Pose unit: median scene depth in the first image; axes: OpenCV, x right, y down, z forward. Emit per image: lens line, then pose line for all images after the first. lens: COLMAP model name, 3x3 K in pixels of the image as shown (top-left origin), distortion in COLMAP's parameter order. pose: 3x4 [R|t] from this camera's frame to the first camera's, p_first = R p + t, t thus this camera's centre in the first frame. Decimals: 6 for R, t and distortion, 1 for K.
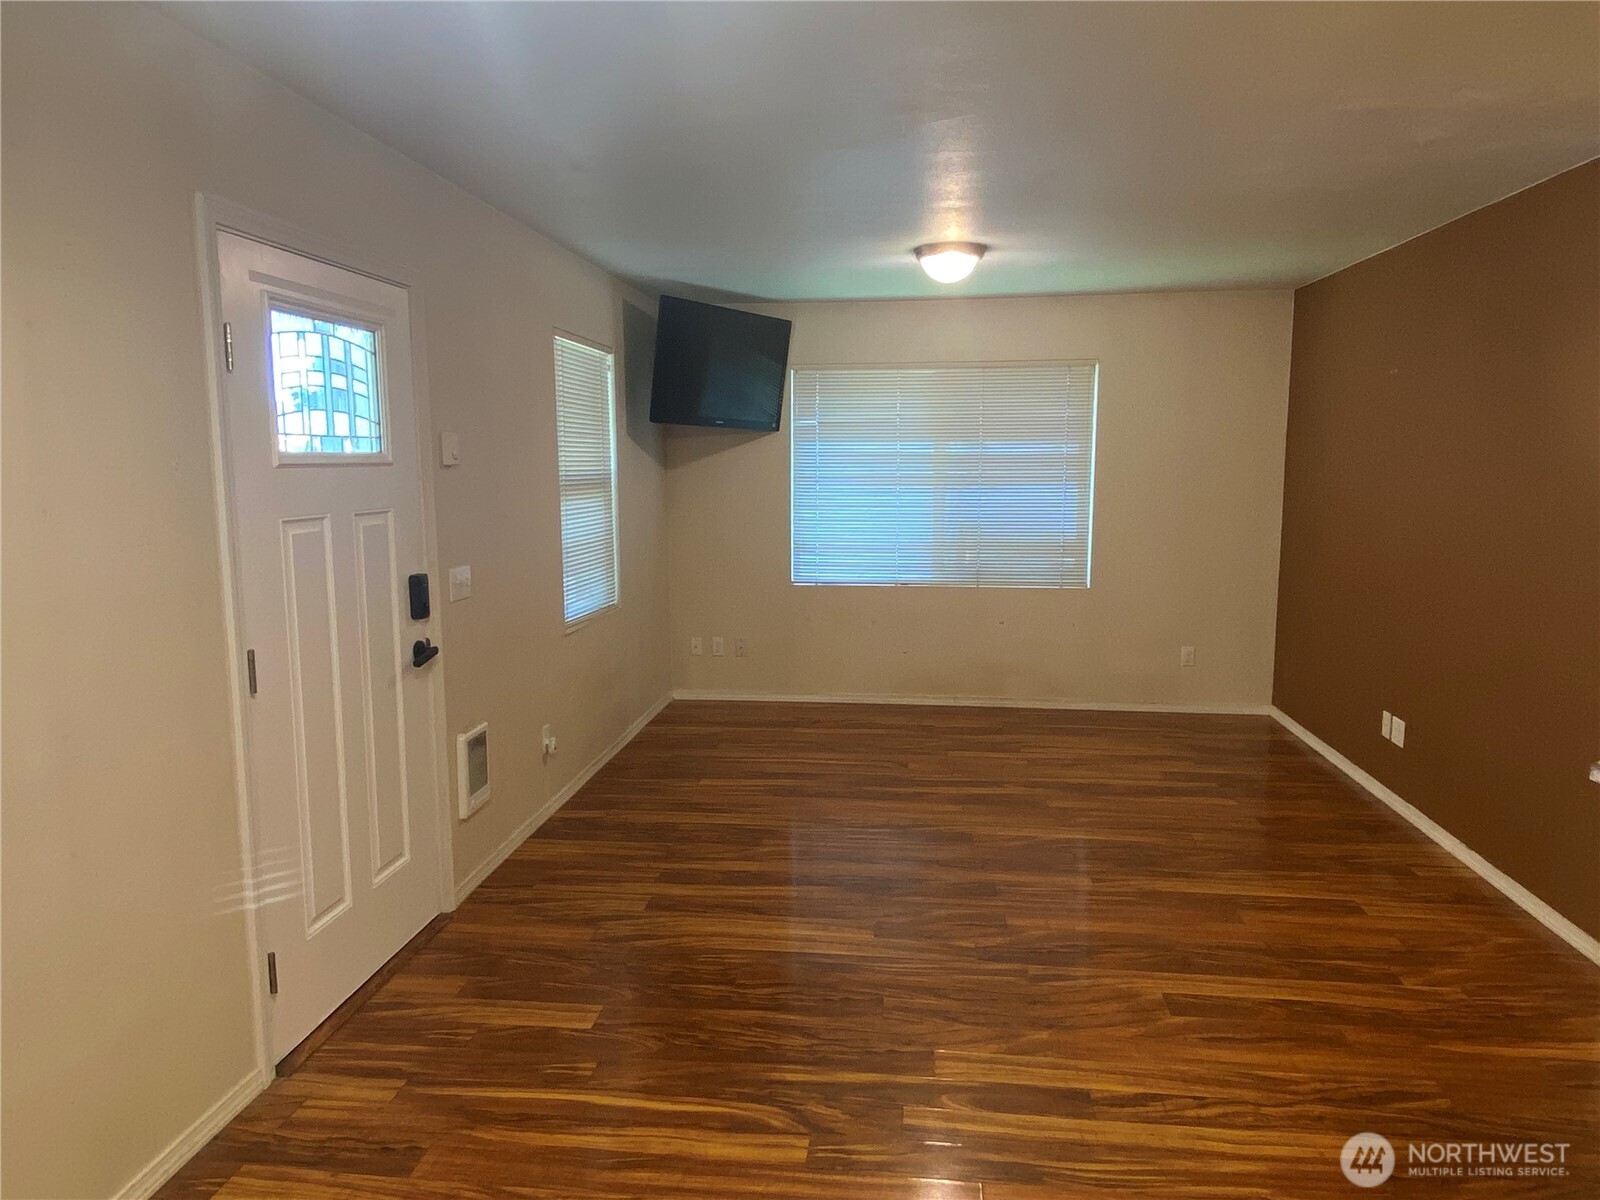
lens RADIAL K [[1068.6, 0, 797.6], [0, 1068.6, 606.5], [0, 0, 1]] dist [0.026996, -0.037552]
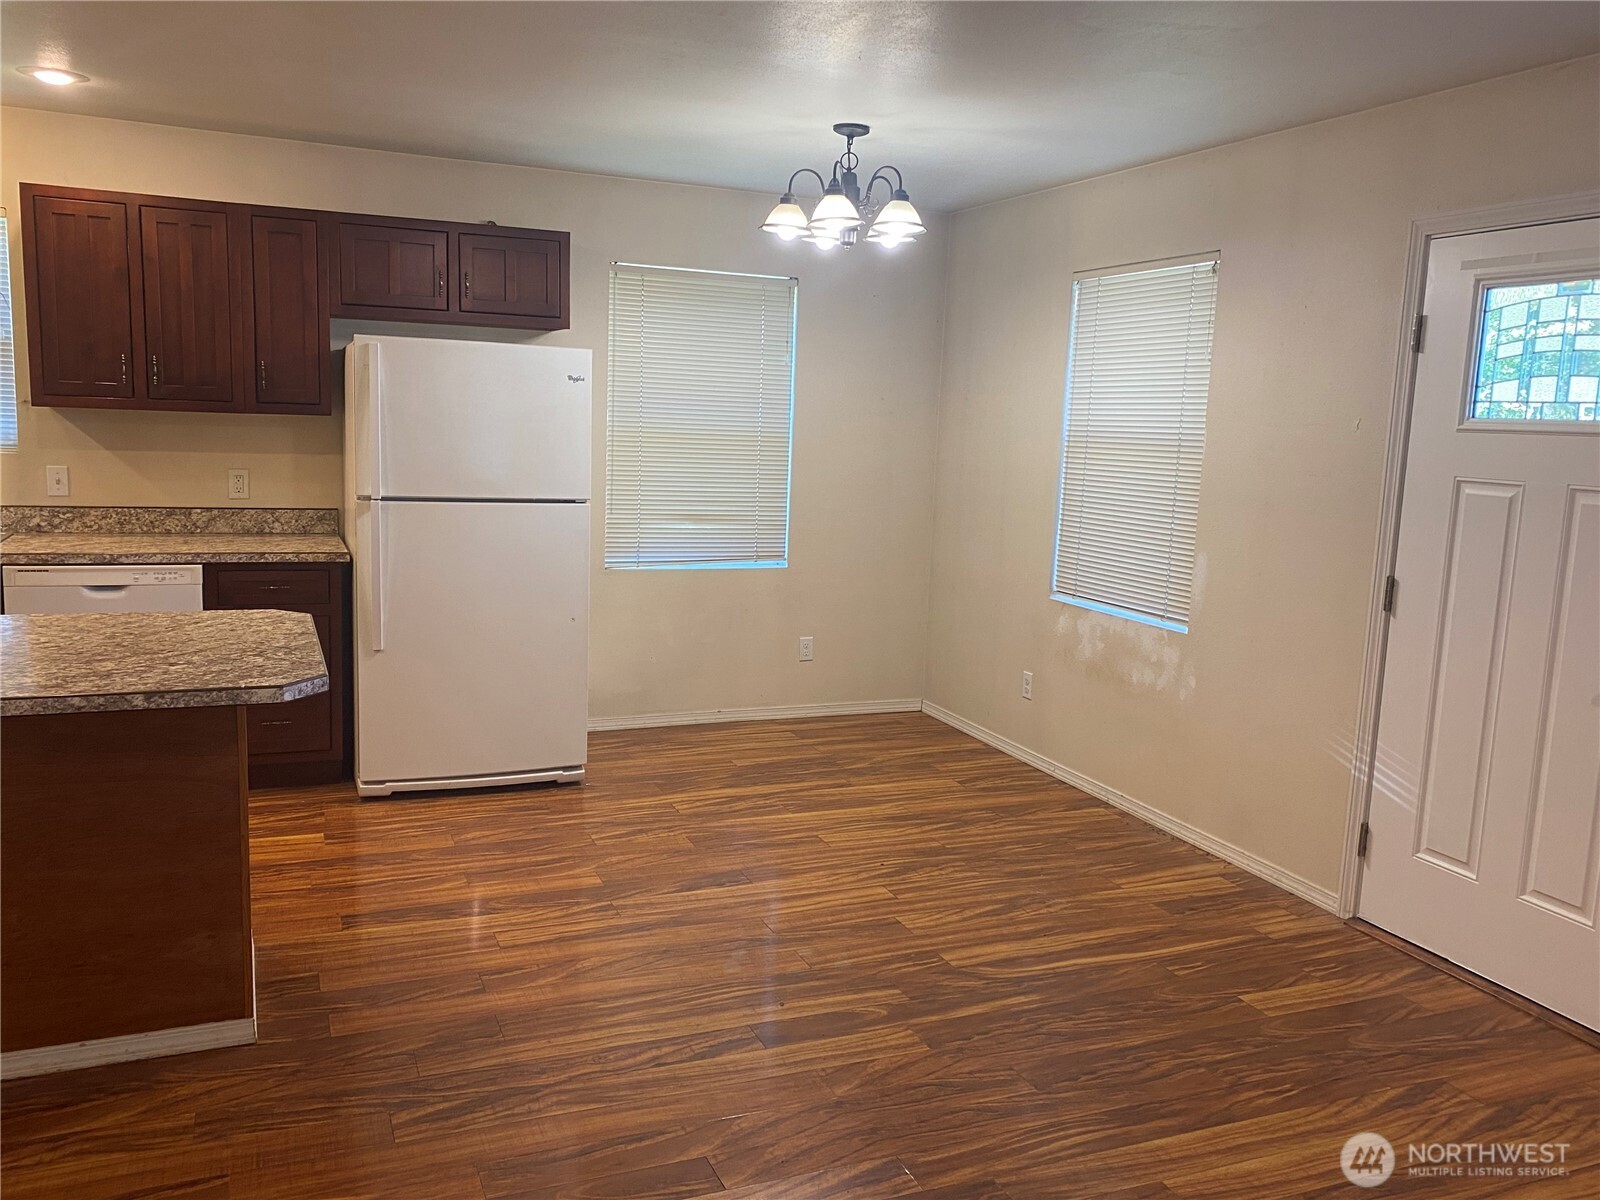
lens RADIAL K [[1315.8, 0, 791.8], [0, 1315.8, 596.3], [0, 0, 1]] dist [0.056595, -0.002625]
pose [[-0.874031, 0.038382, -0.484352, 0.799105], [-0.104588, 0.958643, 0.264699, -0.256977], [0.474480, 0.282012, -0.833869, 1.856909]]
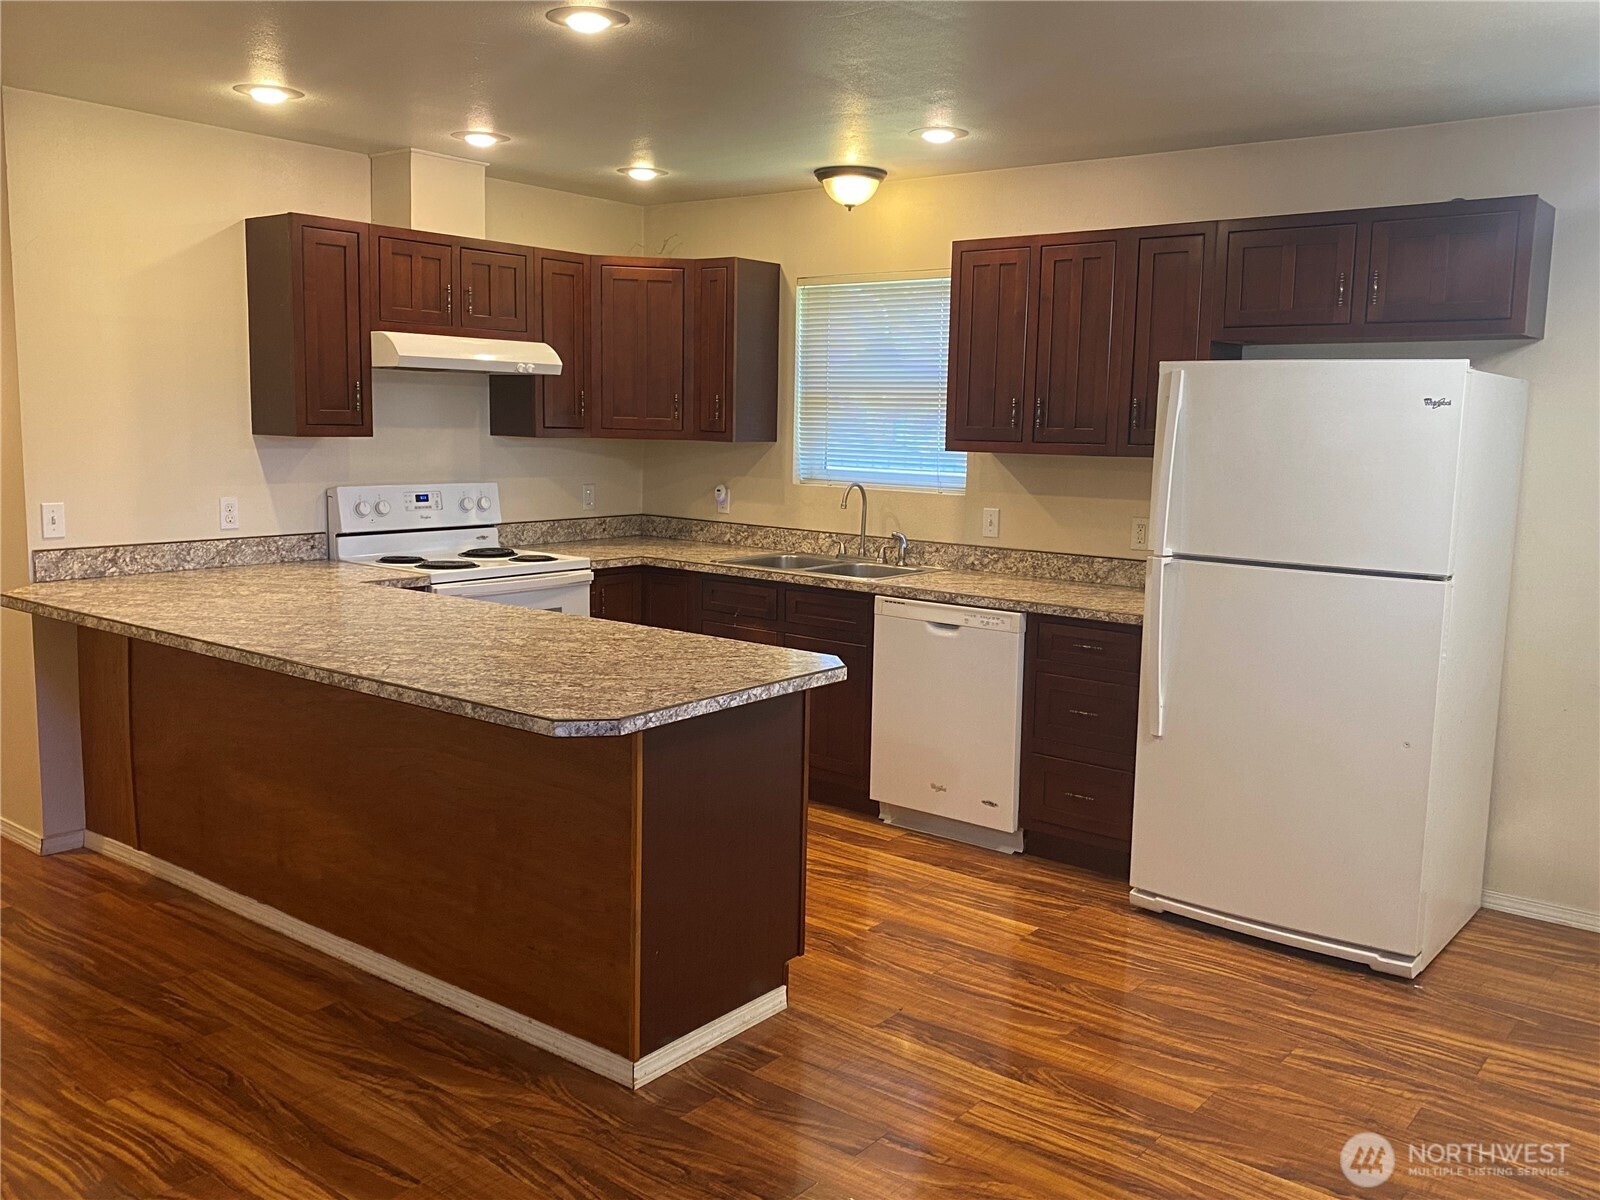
lens RADIAL K [[1363.1, 0, 807.9], [0, 1363.1, 596.2], [0, 0, 1]] dist [0.053503, -0.016252]
pose [[-0.854200, -0.086203, 0.512749, -0.015449], [0.051452, 0.967306, 0.248339, -0.211469], [-0.517393, 0.238513, -0.821837, 1.556926]]
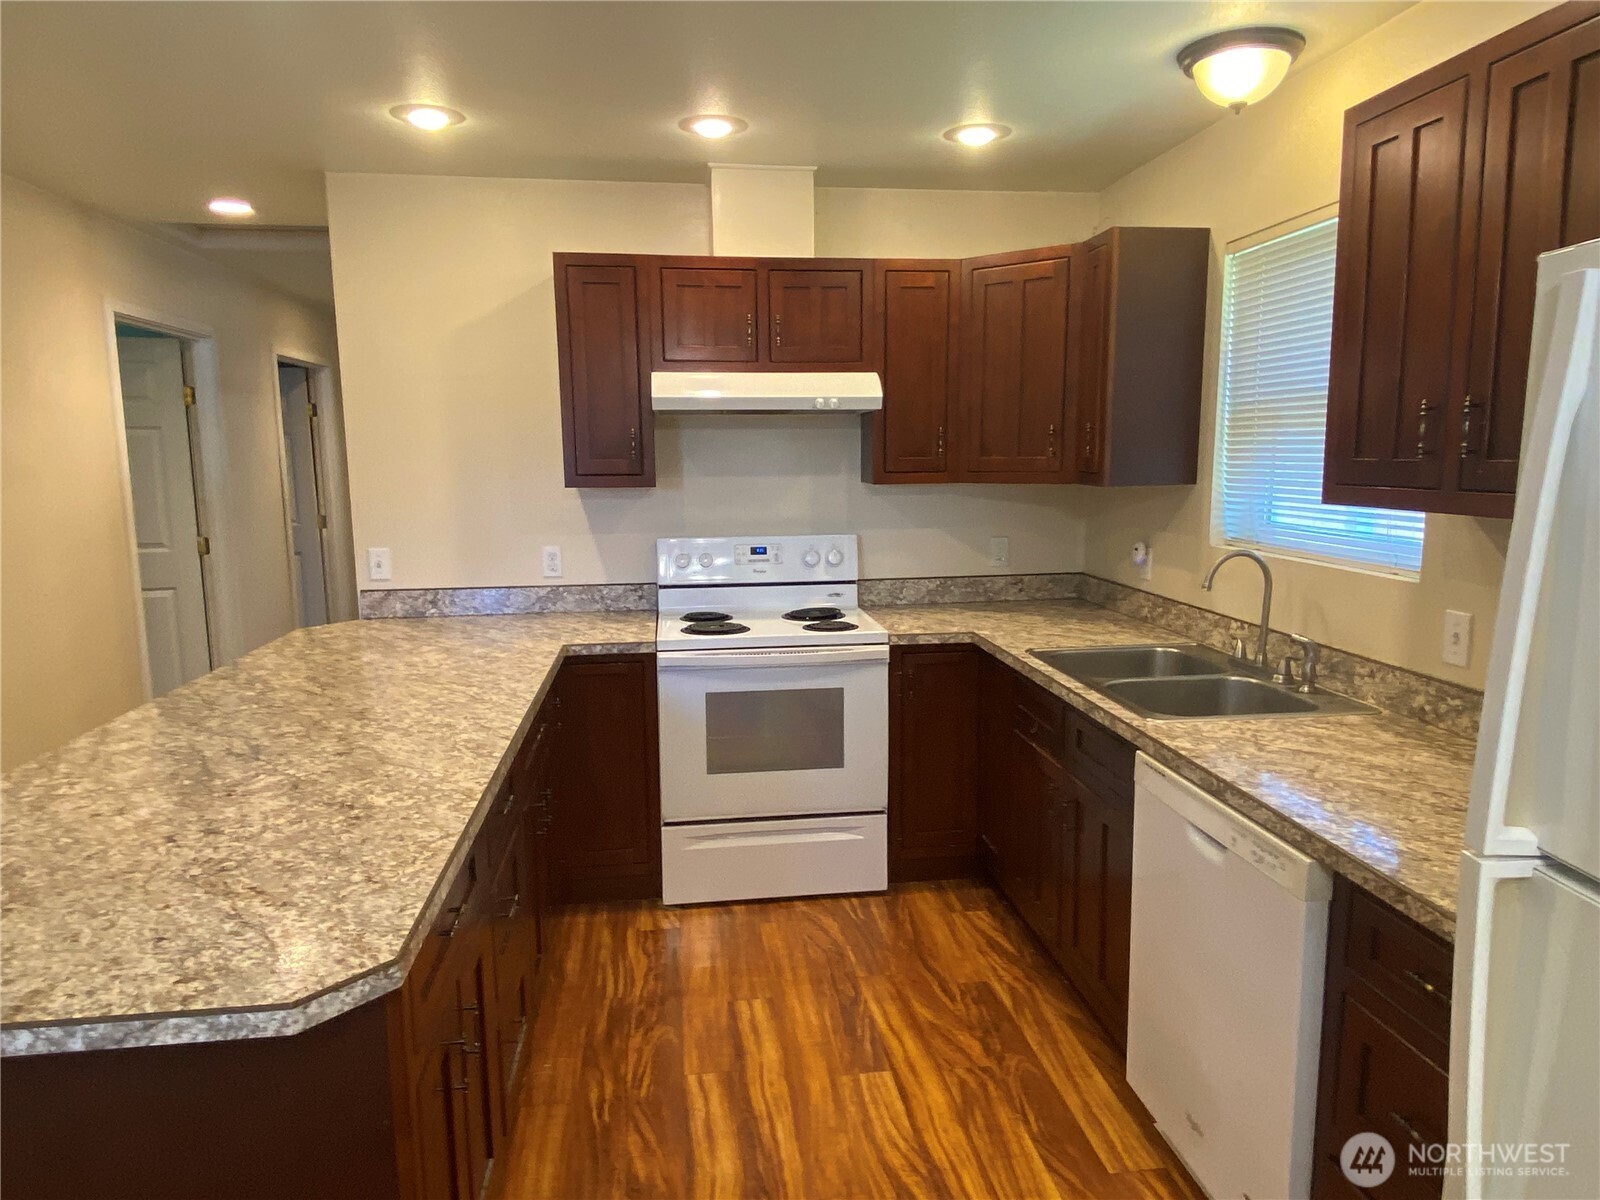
lens RADIAL K [[1010.5, 0, 798.0], [0, 1010.5, 608.7], [0, 0, 1]] dist [0.047741, -0.008301]
pose [[-0.236891, -0.144120, 0.960787, 0.151446], [0.144665, 0.972679, 0.181573, -0.046130], [-0.960705, 0.182005, -0.209570, 0.408427]]
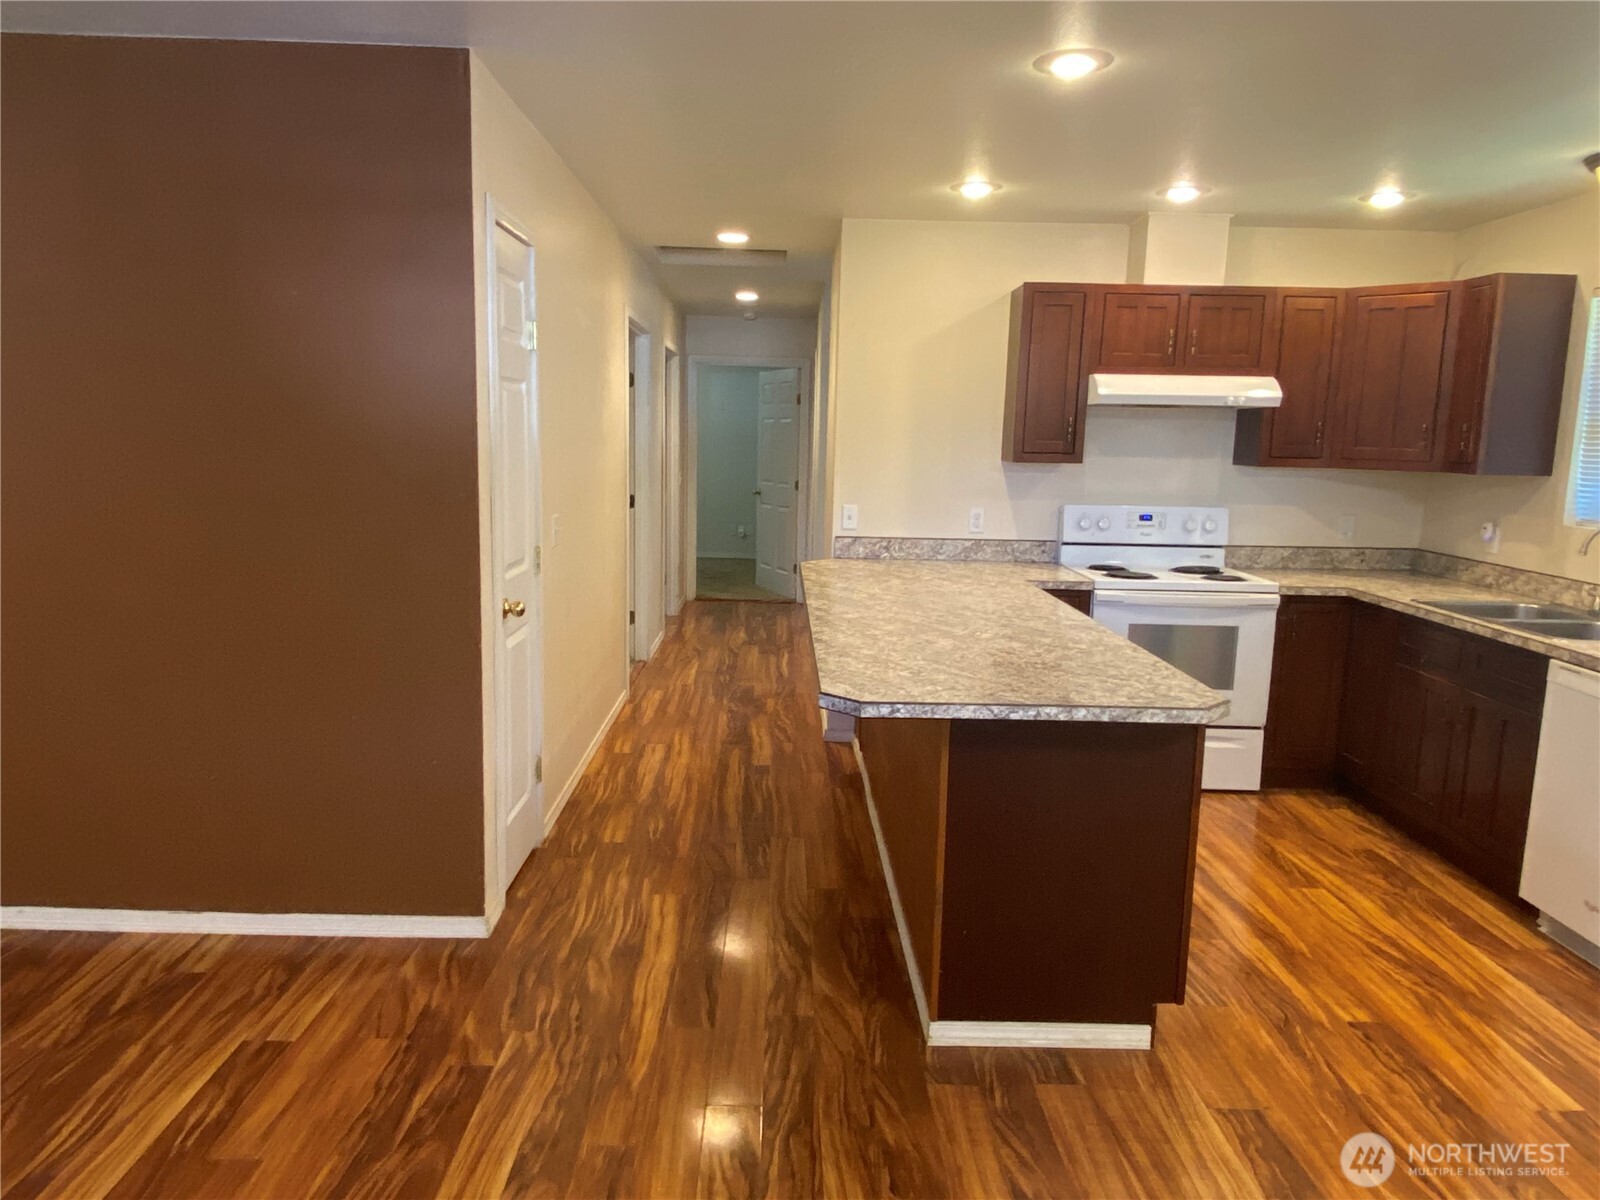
lens RADIAL K [[1068.6, 0, 778.8], [0, 1068.6, 605.4], [0, 0, 1]] dist [0.026996, -0.037552]
pose [[-0.110844, -0.157911, 0.981212, -0.230788], [0.116295, 0.978453, 0.170604, -0.117194], [-0.987010, 0.133021, -0.090091, 0.958406]]
